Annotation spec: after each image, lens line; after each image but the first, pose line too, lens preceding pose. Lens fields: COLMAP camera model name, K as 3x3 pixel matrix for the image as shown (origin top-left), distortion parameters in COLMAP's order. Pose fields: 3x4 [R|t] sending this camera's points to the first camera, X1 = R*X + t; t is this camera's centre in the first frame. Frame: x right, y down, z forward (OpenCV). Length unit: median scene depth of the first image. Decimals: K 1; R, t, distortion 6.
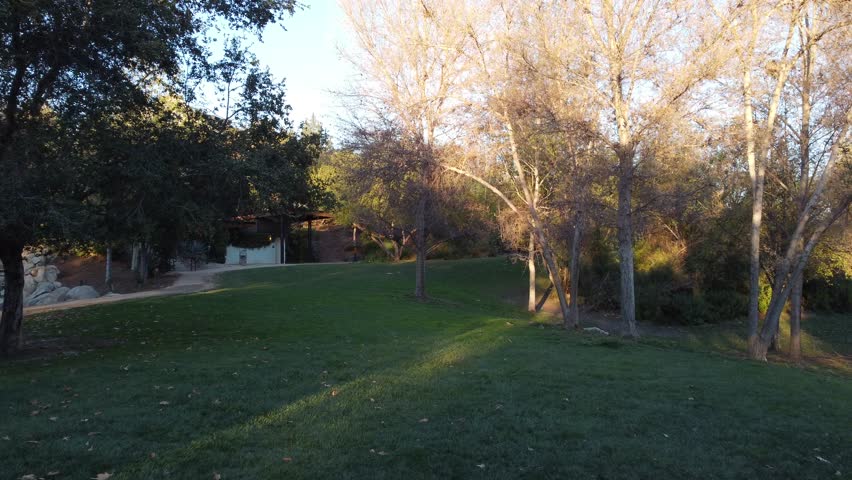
lens RADIAL K [[526.1, 0, 426.0], [0, 526.1, 240.0], [0, 0, 1]] dist [0.001395, -0.000636]
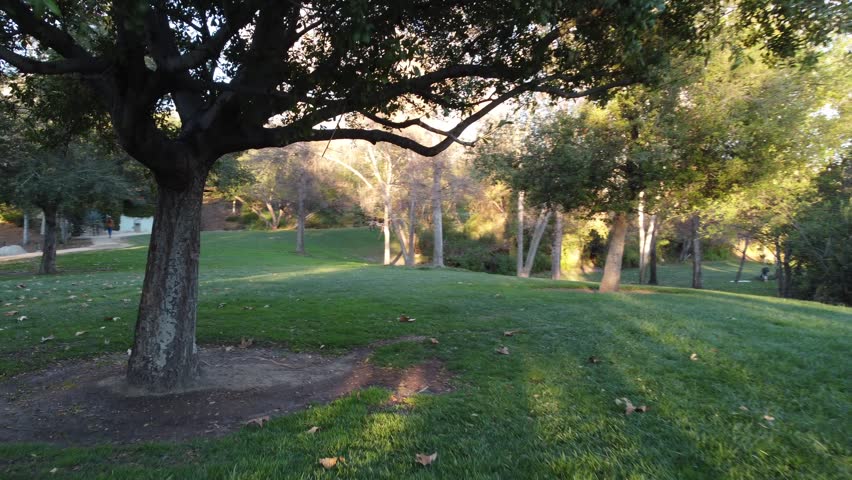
lens RADIAL K [[624.1, 0, 426.0], [0, 624.1, 240.0], [0, 0, 1]] dist [-0.007288, -0.002754]
pose [[0.973856, -0.002859, 0.227148, -0.047922], [-0.003257, 0.999642, 0.026550, 0.028212], [-0.227143, -0.026595, 0.973498, -0.472510]]
